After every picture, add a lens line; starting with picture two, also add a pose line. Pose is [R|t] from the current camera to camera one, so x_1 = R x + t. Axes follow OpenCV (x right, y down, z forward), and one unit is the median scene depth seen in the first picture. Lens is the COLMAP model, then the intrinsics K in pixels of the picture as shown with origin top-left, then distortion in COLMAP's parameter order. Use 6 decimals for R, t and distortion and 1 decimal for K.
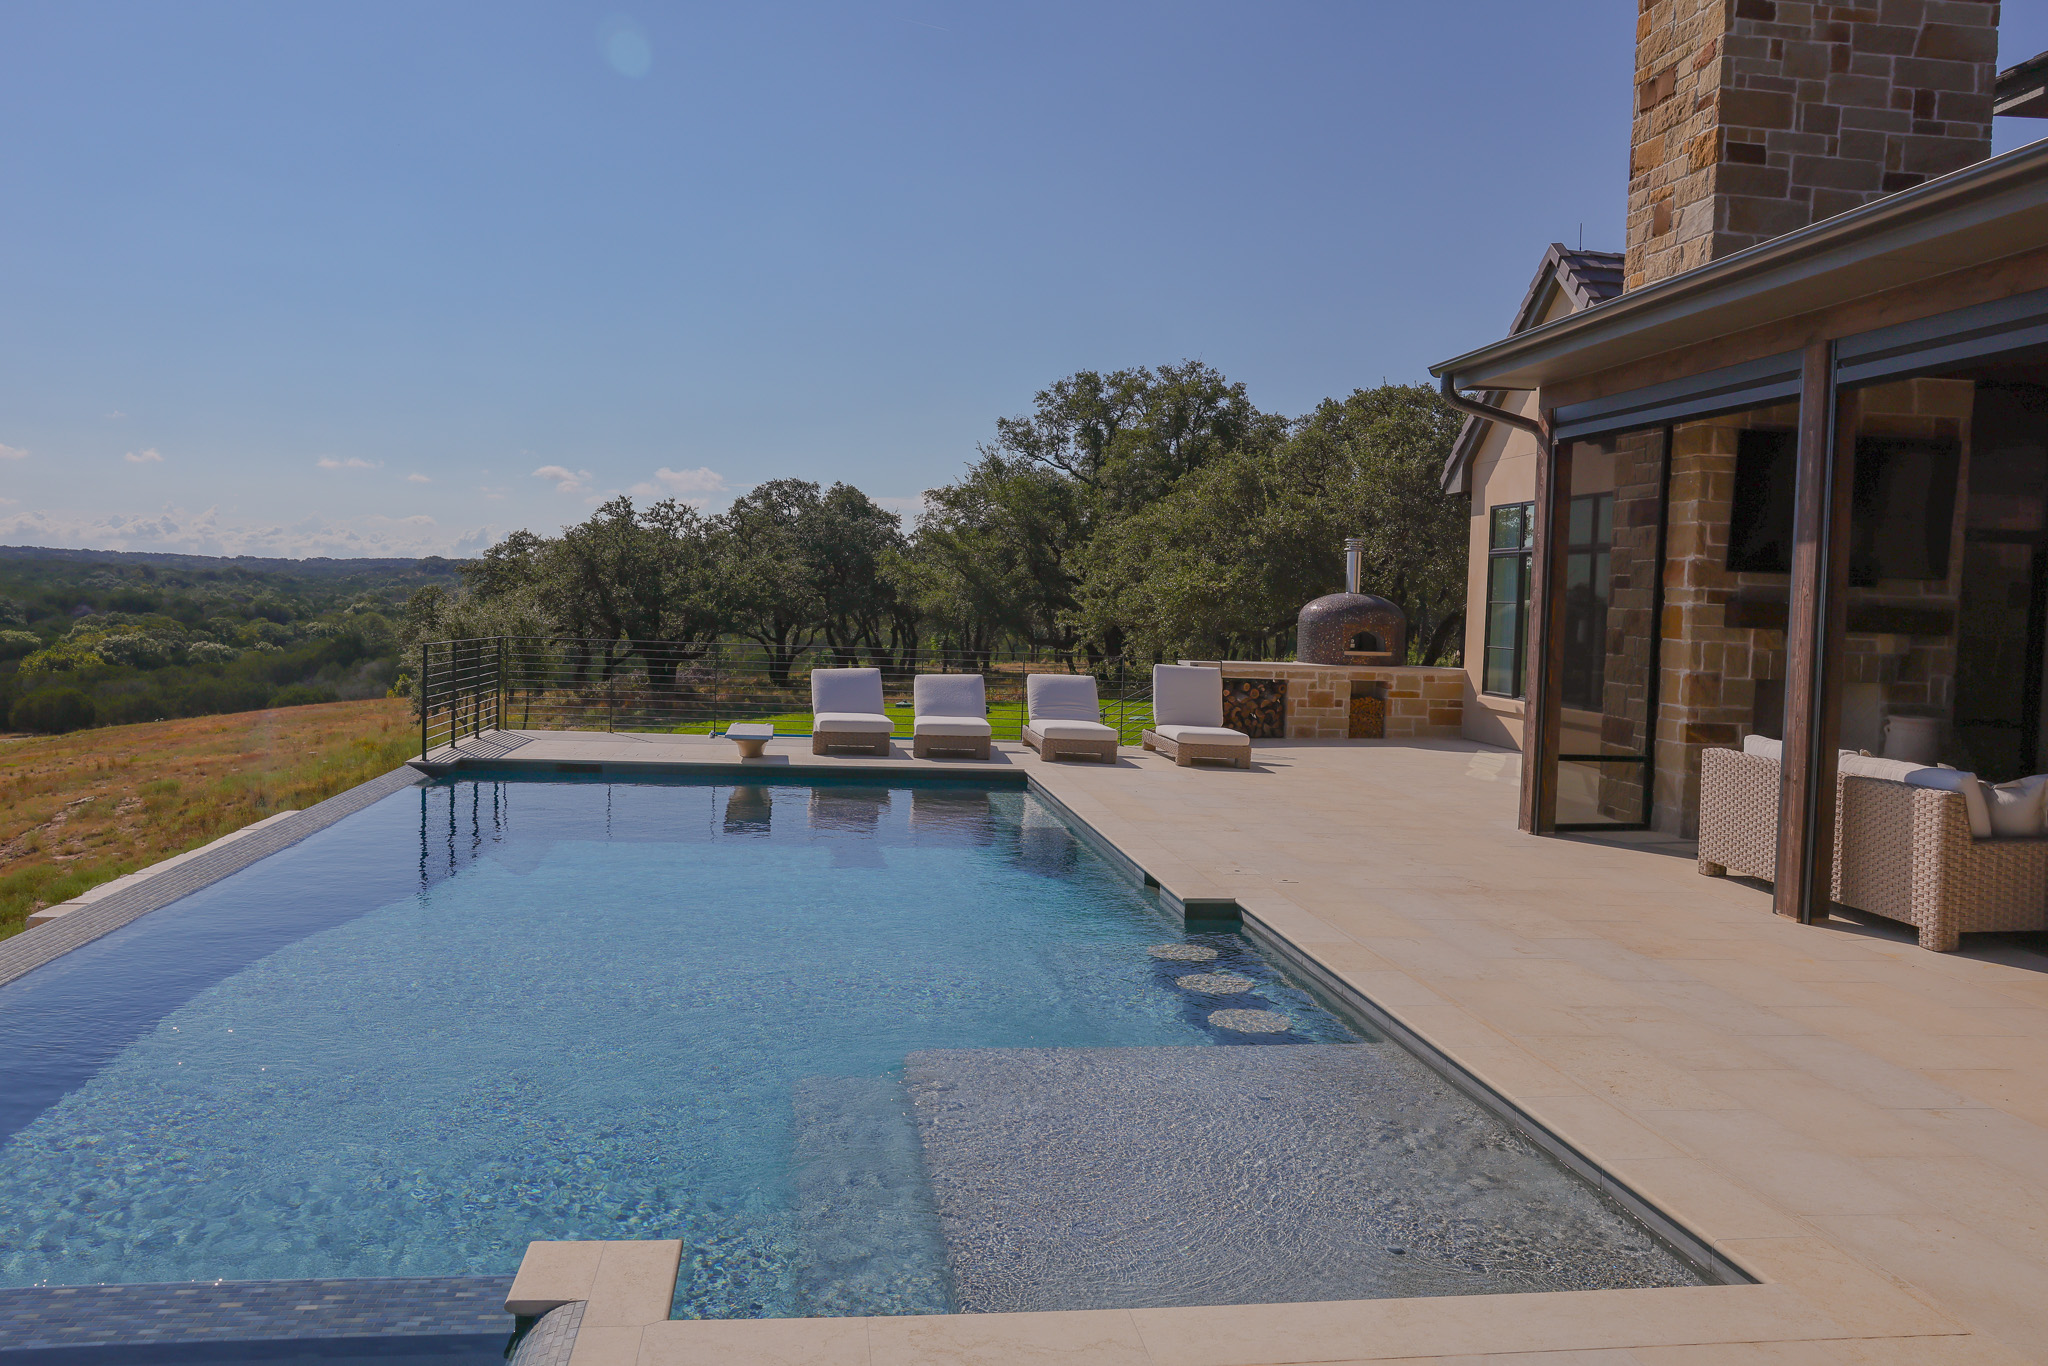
lens RADIAL K [[1643.3, 0, 1021.9], [0, 1643.3, 672.7], [0, 0, 1]] dist [-0.049322, 0.074235]
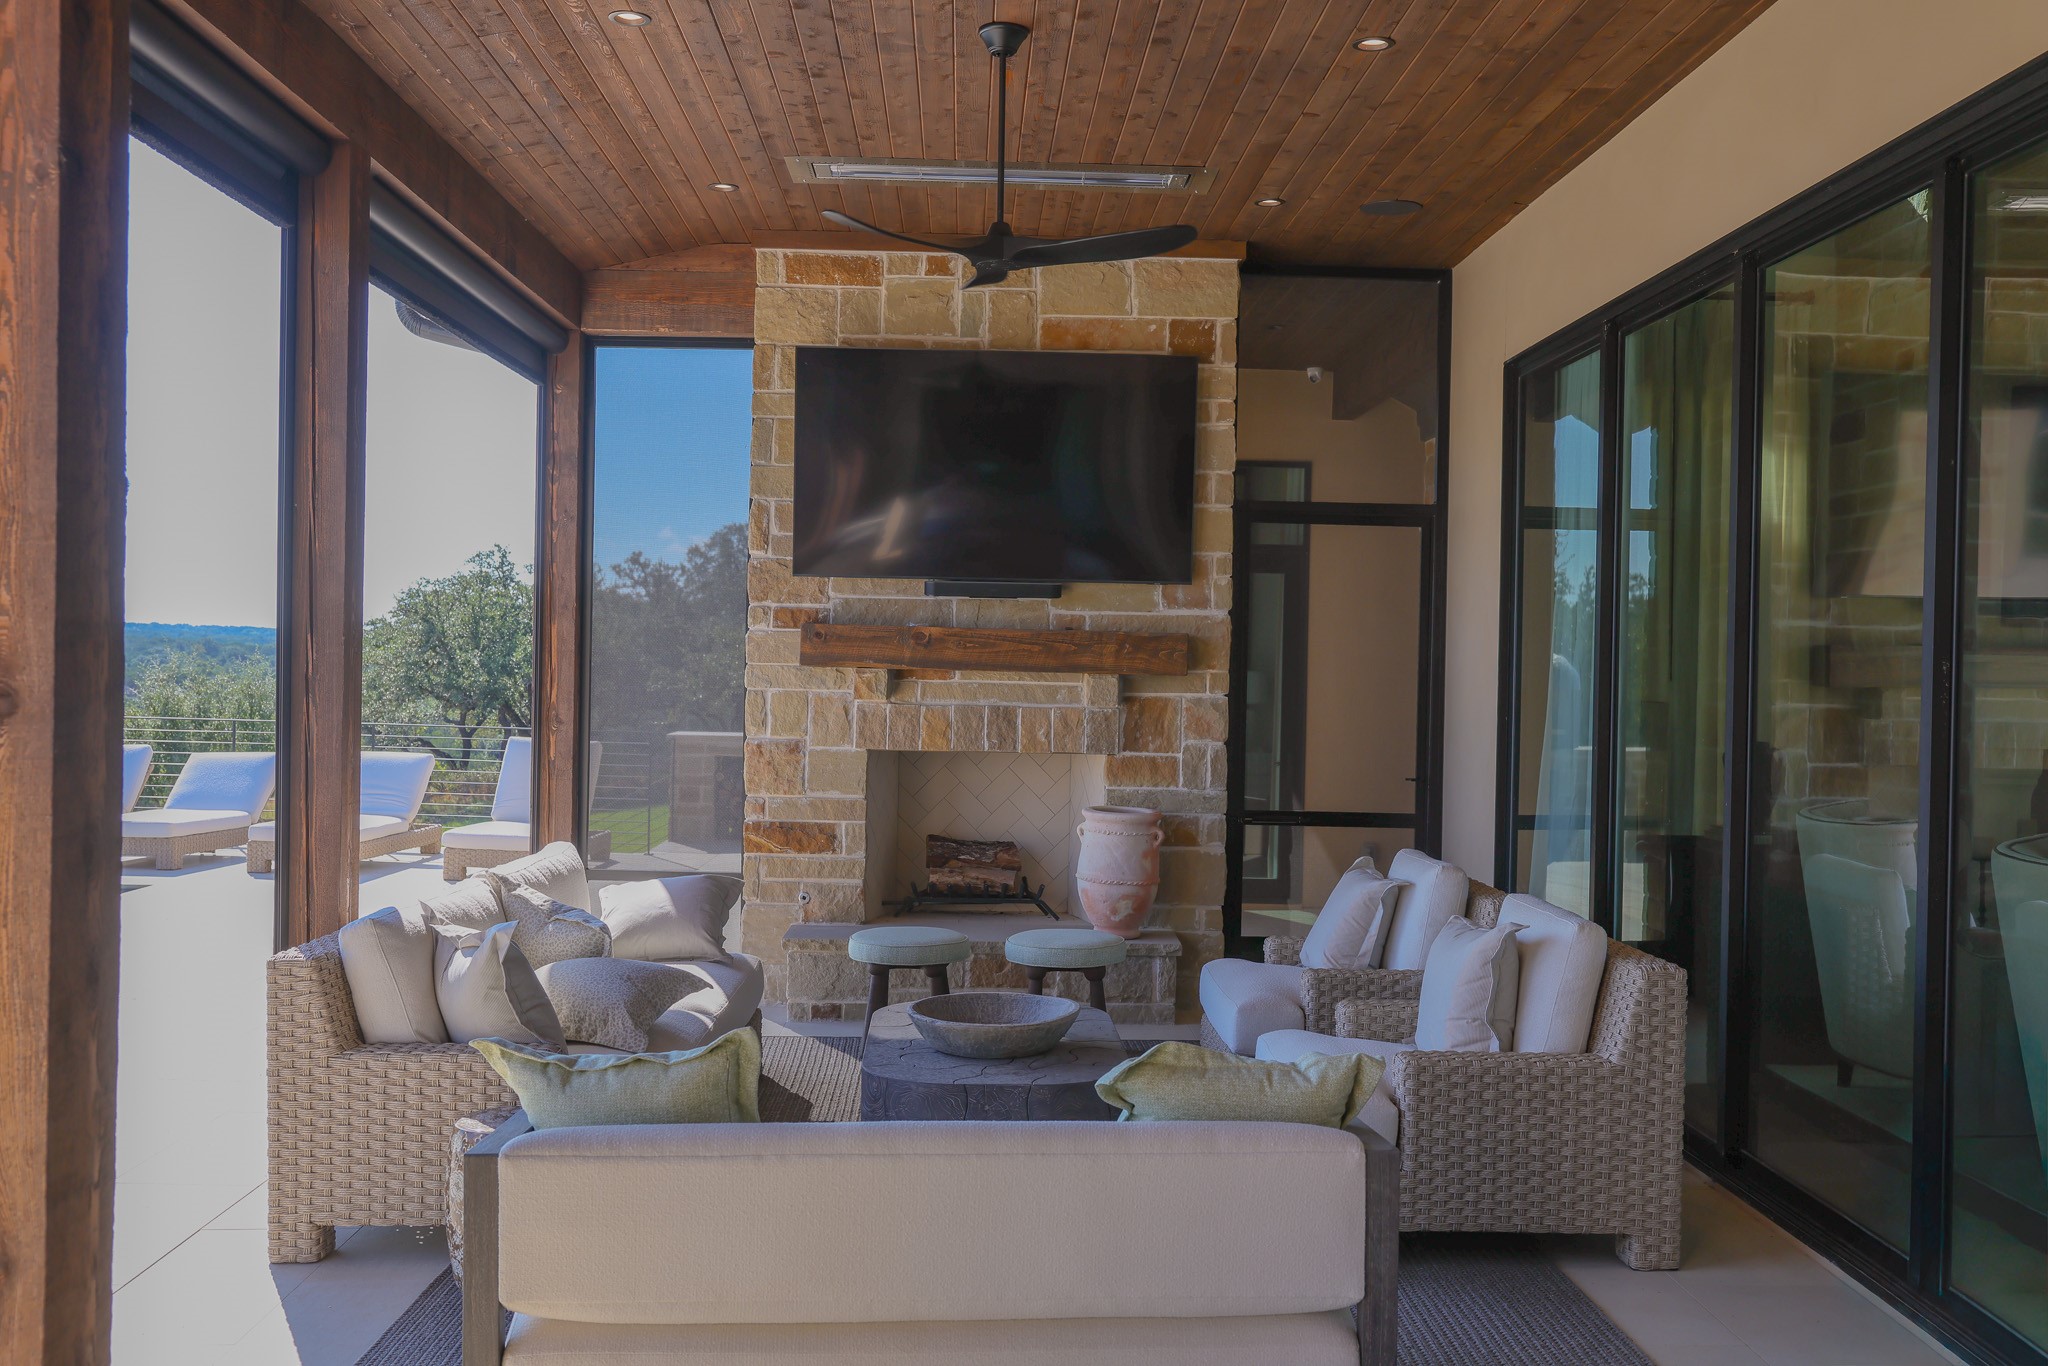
lens RADIAL K [[1941.6, 0, 1018.4], [0, 1941.6, 686.0], [0, 0, 1]] dist [0.017242, 0.000000]
pose [[0.994100, -0.012370, -0.107755, 0.370057], [0.008561, 0.999324, -0.035744, 0.004169], [0.108125, 0.034611, 0.993535, 0.173320]]
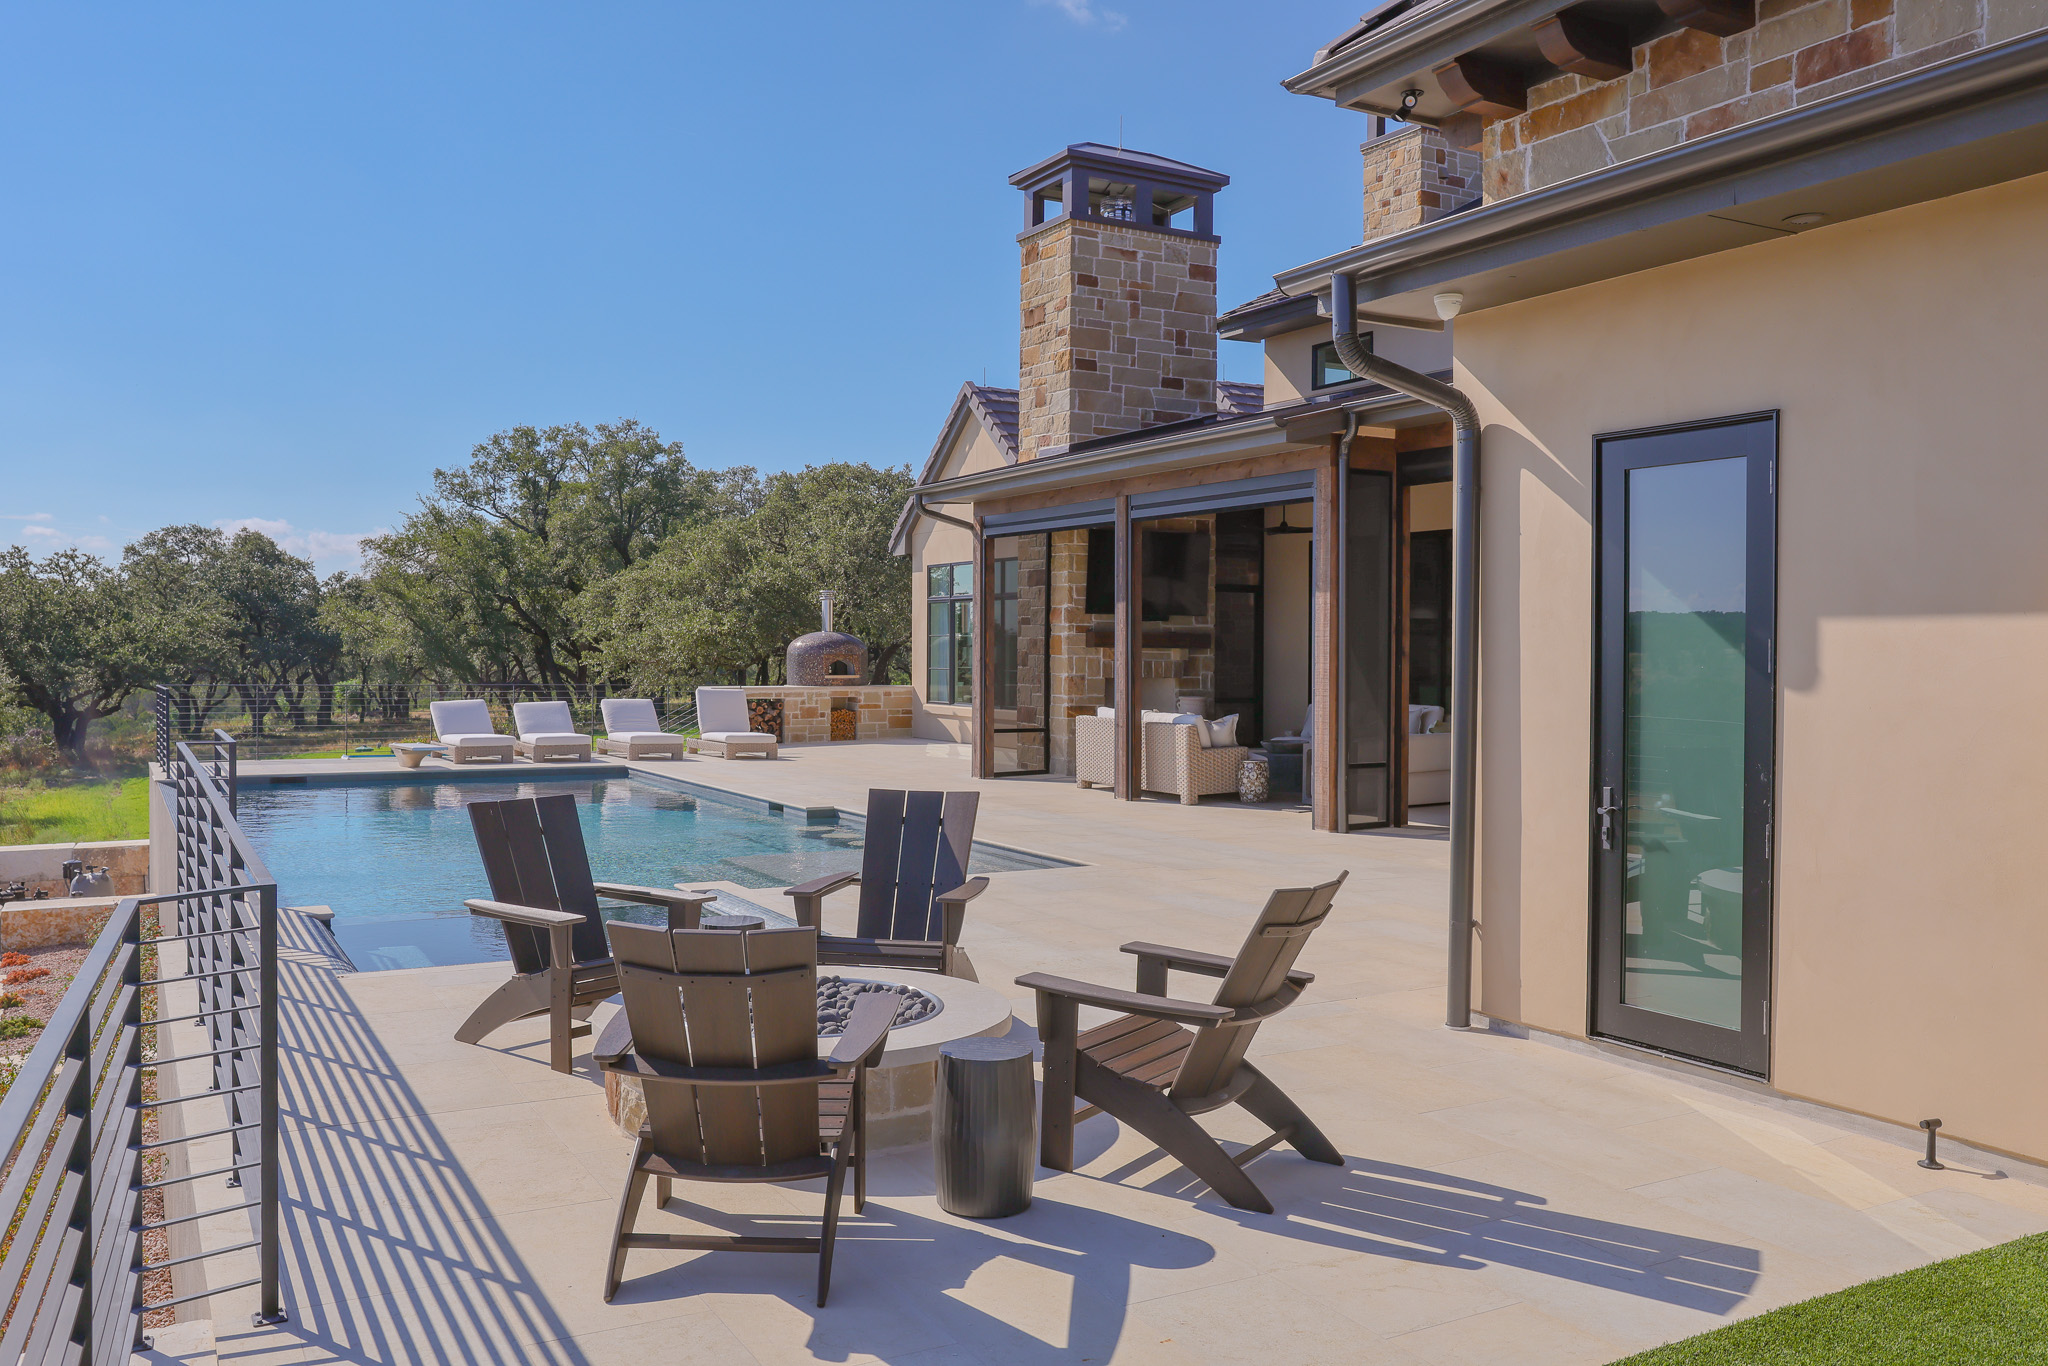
lens RADIAL K [[1701.2, 0, 1029.5], [0, 1701.2, 690.1], [0, 0, 1]] dist [0.097806, 0.008103]
pose [[0.933795, -0.038296, 0.355754, -0.149652], [0.043097, 0.999055, -0.005577, 0.014244], [-0.355204, 0.020539, 0.934563, -0.371044]]
